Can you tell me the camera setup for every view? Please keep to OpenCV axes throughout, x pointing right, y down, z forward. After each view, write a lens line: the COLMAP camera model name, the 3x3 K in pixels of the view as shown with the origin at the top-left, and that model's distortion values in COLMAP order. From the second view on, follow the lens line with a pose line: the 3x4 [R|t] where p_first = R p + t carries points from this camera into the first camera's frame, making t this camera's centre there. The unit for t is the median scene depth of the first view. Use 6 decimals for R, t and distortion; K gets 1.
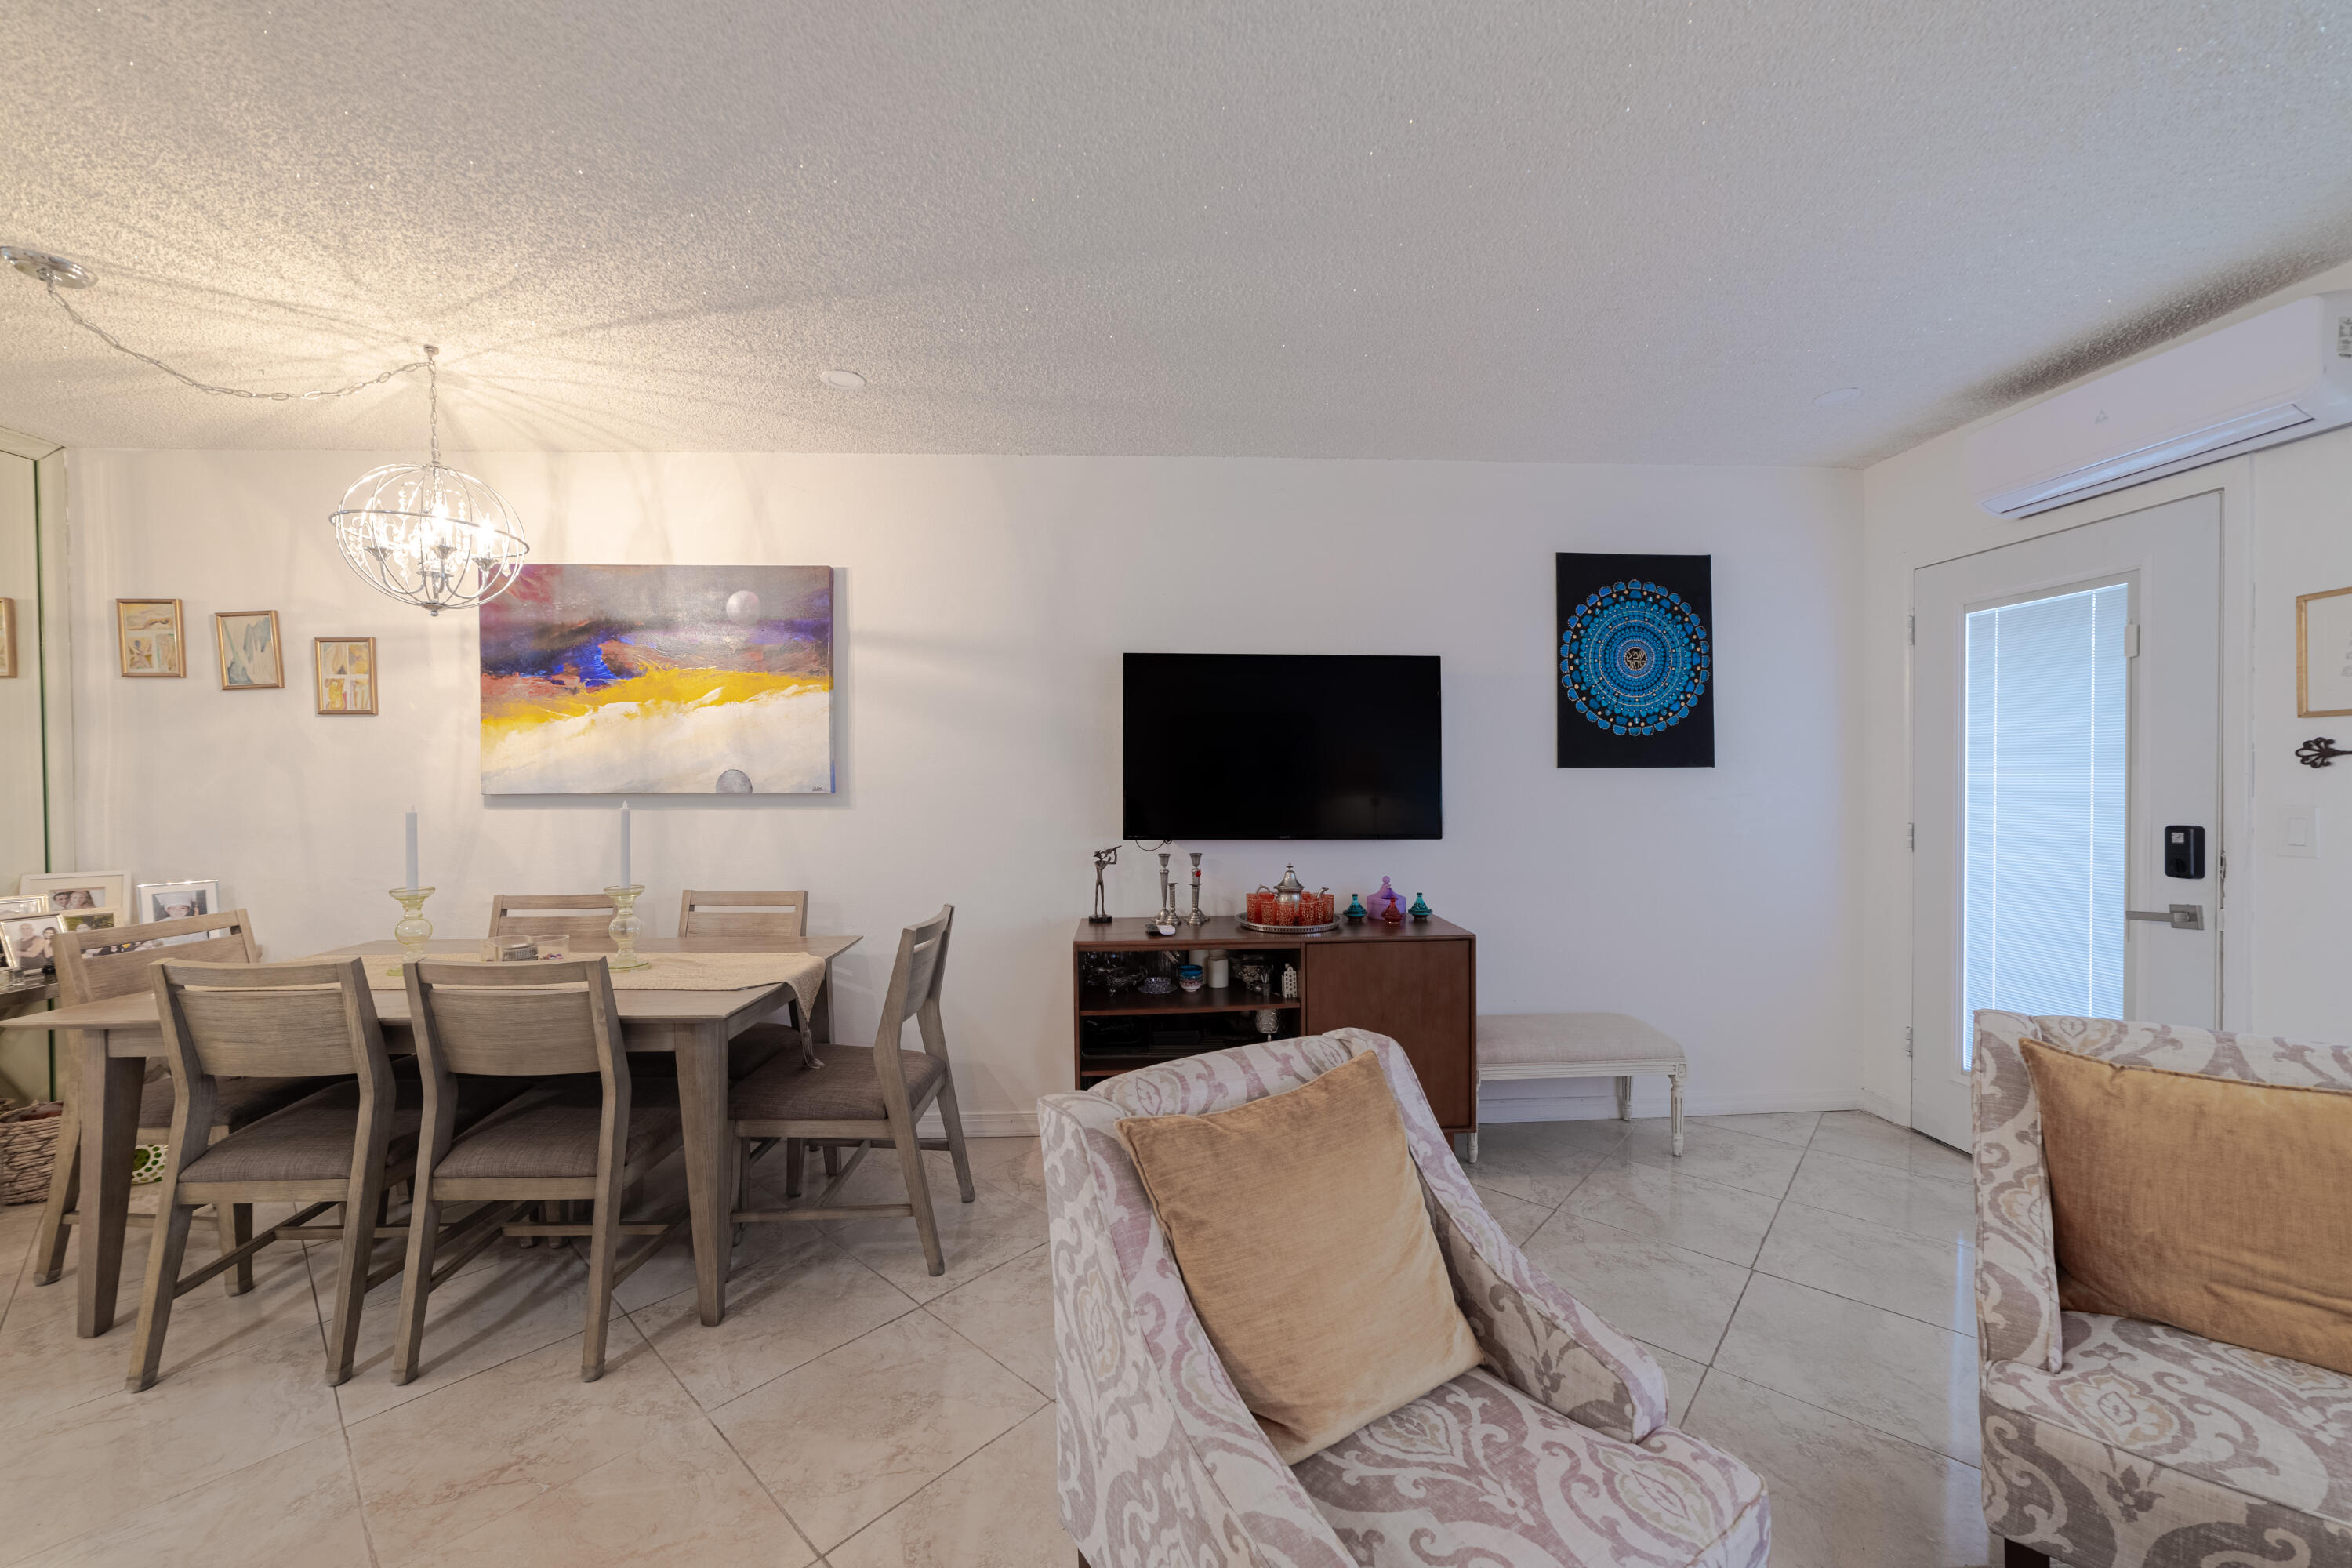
lens RADIAL K [[948.8, 0, 1209.0], [0, 948.8, 774.6], [0, 0, 1]] dist [-0.014912, 0.004150]
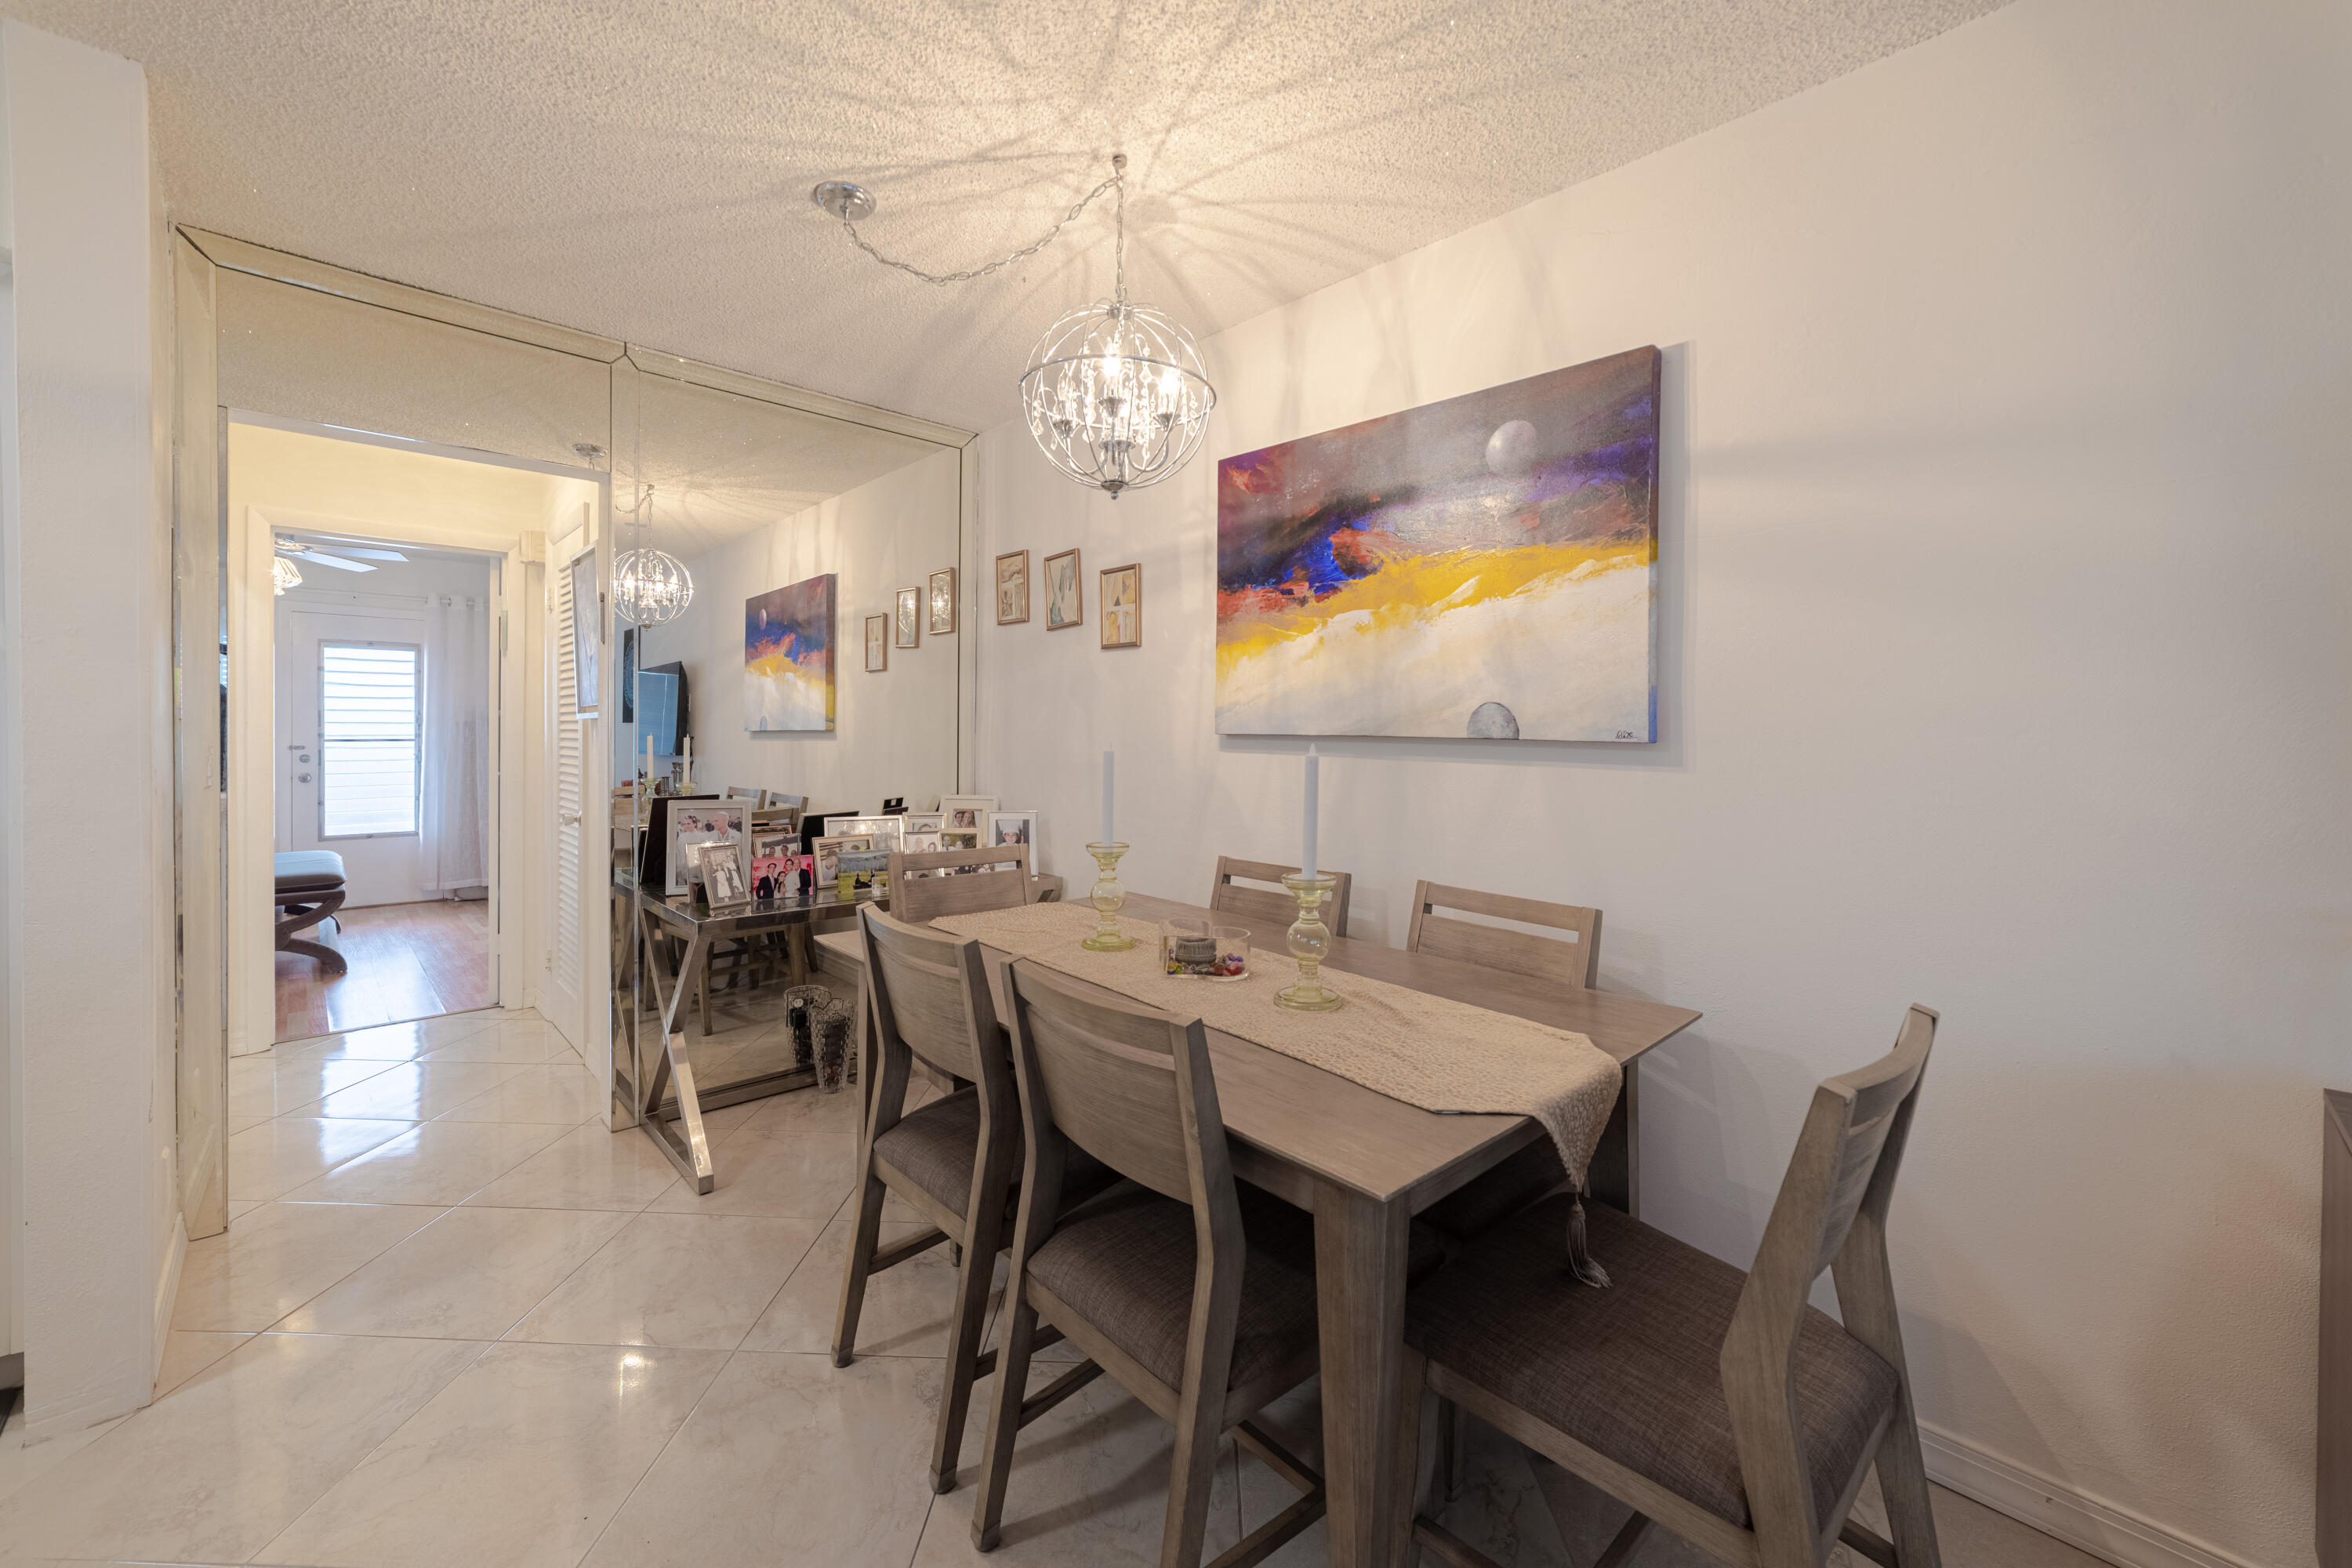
lens RADIAL K [[948.8, 0, 1155.9], [0, 948.8, 739.6], [0, 0, 1]] dist [-0.014912, 0.004150]
pose [[0.639907, 0.021051, -0.768164, -0.154364], [-0.015614, 0.999775, 0.014391, 0.014662], [0.768294, 0.002785, 0.640091, 0.414876]]
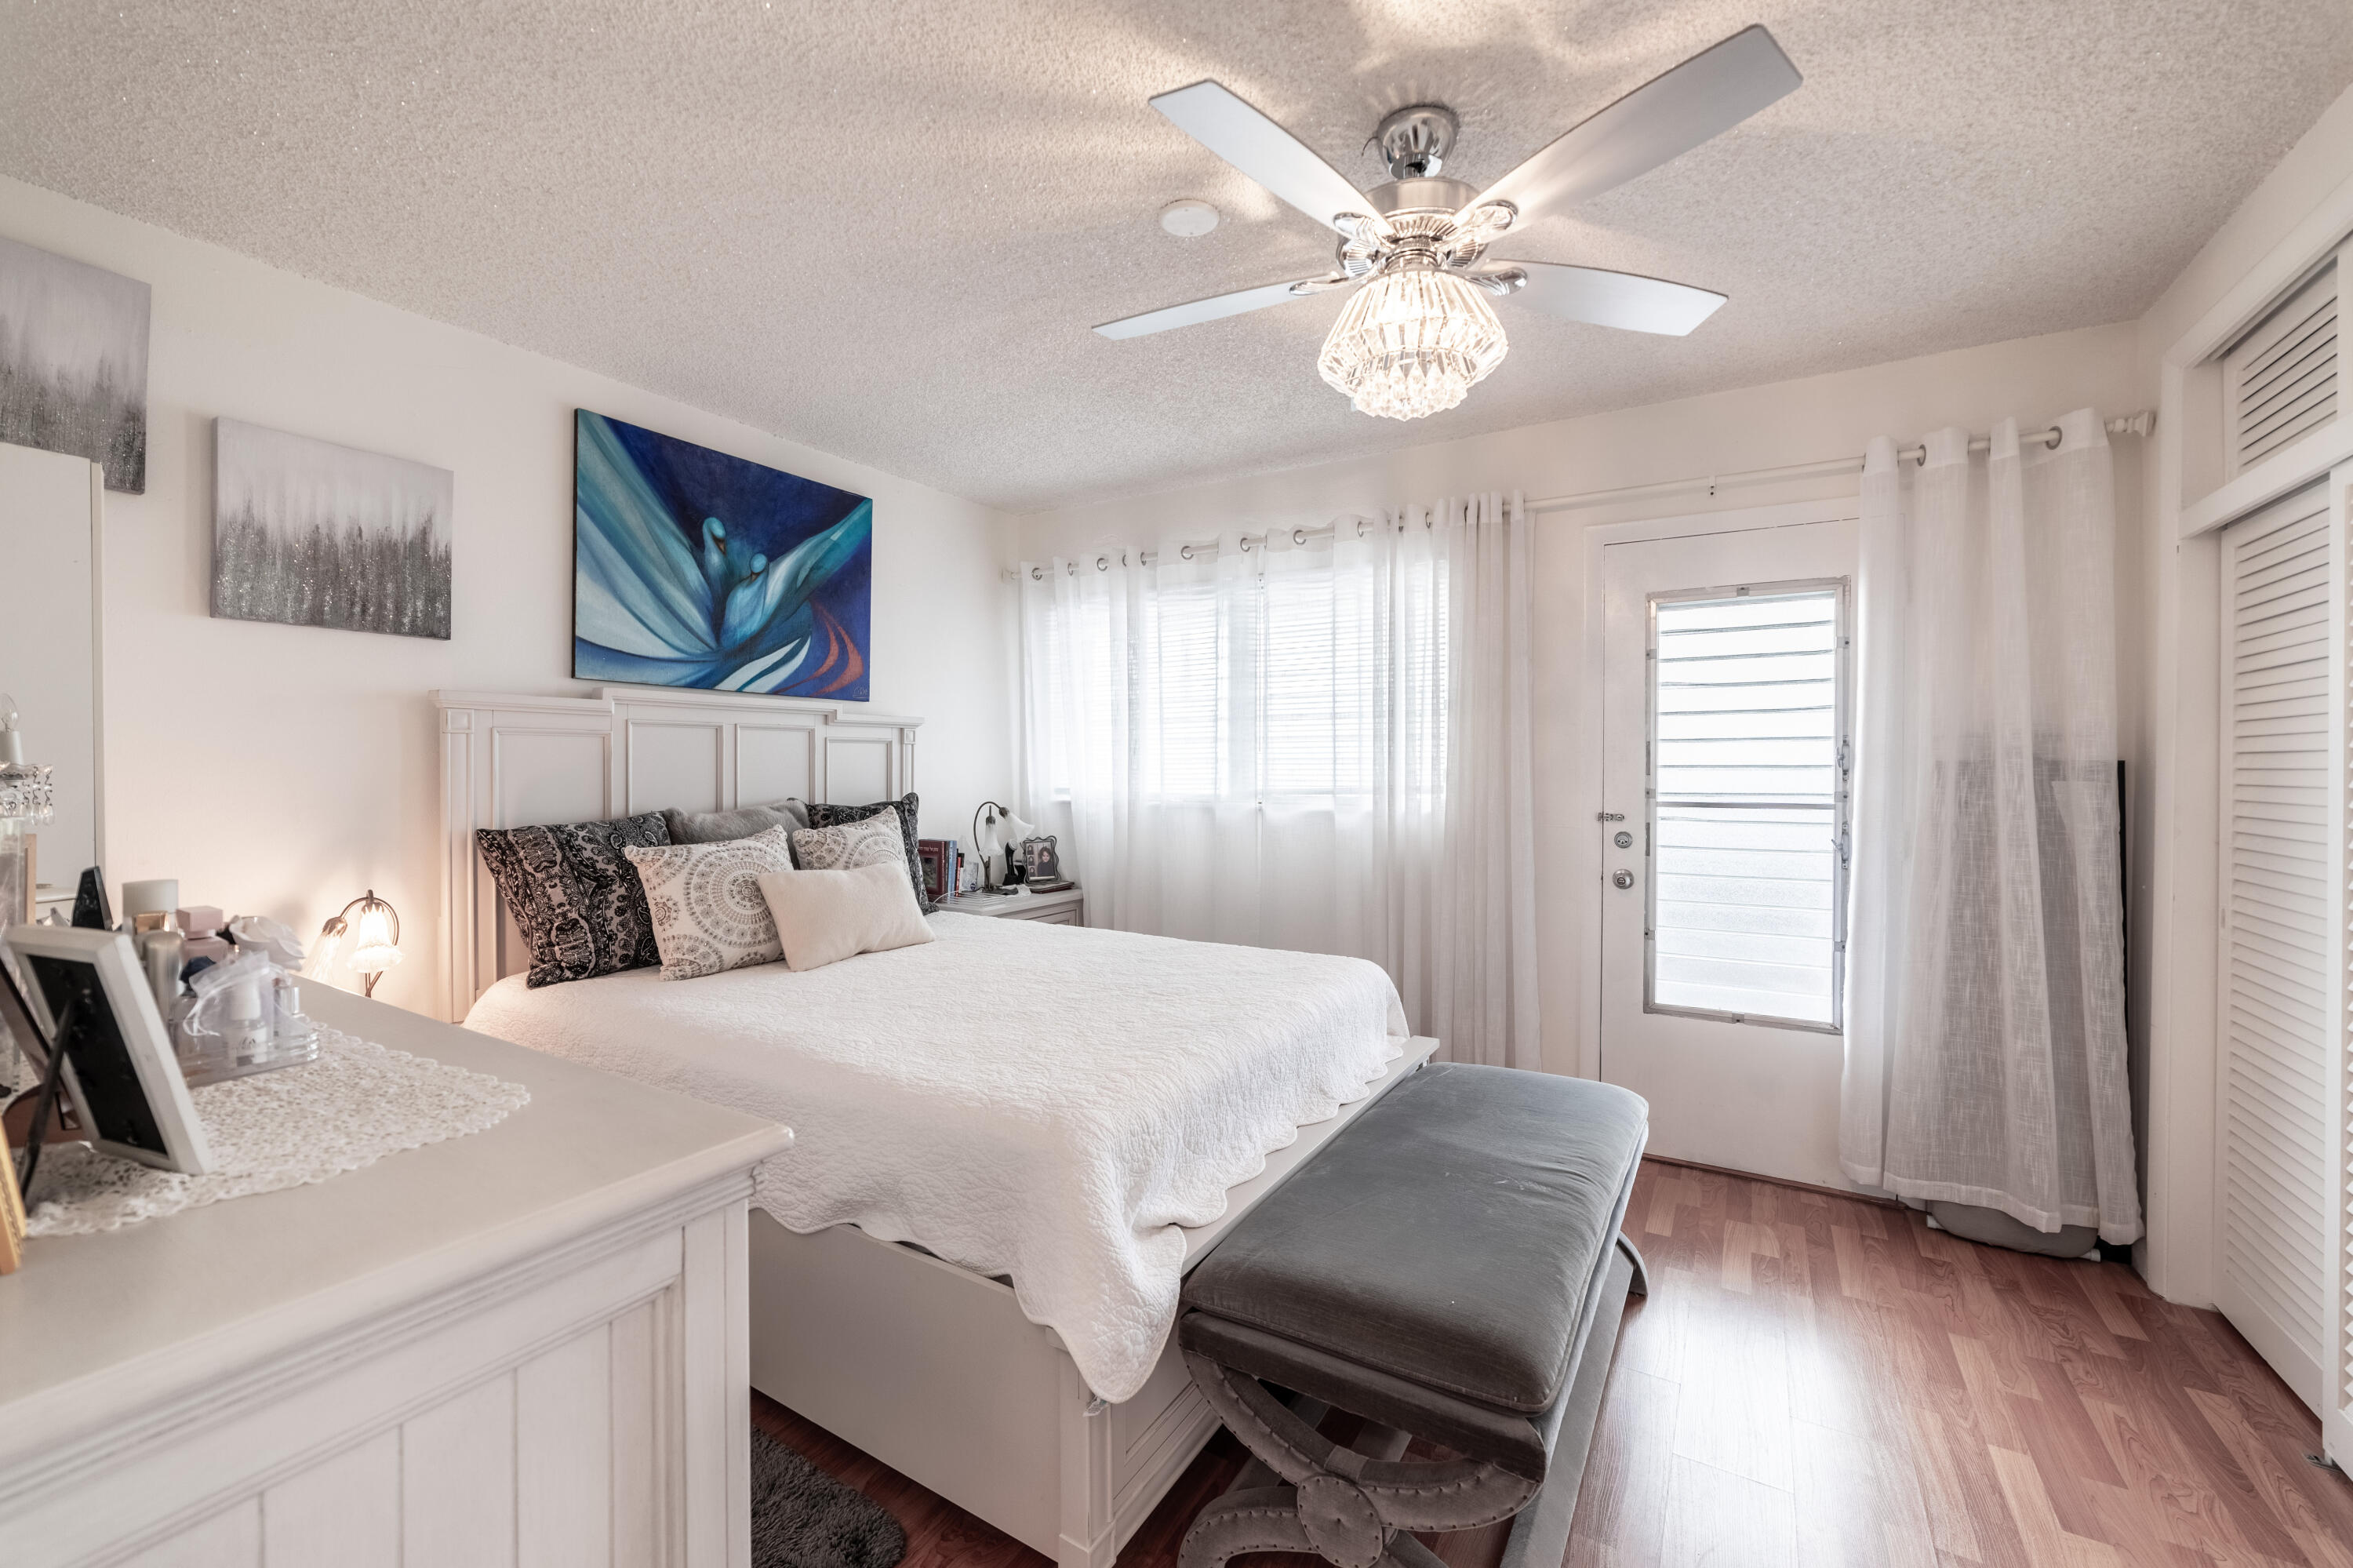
lens RADIAL K [[949.3, 0, 1197.7], [0, 949.3, 777.2], [0, 0, 1]] dist [-0.014912, 0.004150]
pose [[-0.551124, 0.014293, -0.834301, -1.493126], [-0.001741, 0.999831, 0.018279, 0.026277], [0.834421, 0.011527, -0.551006, 0.466837]]
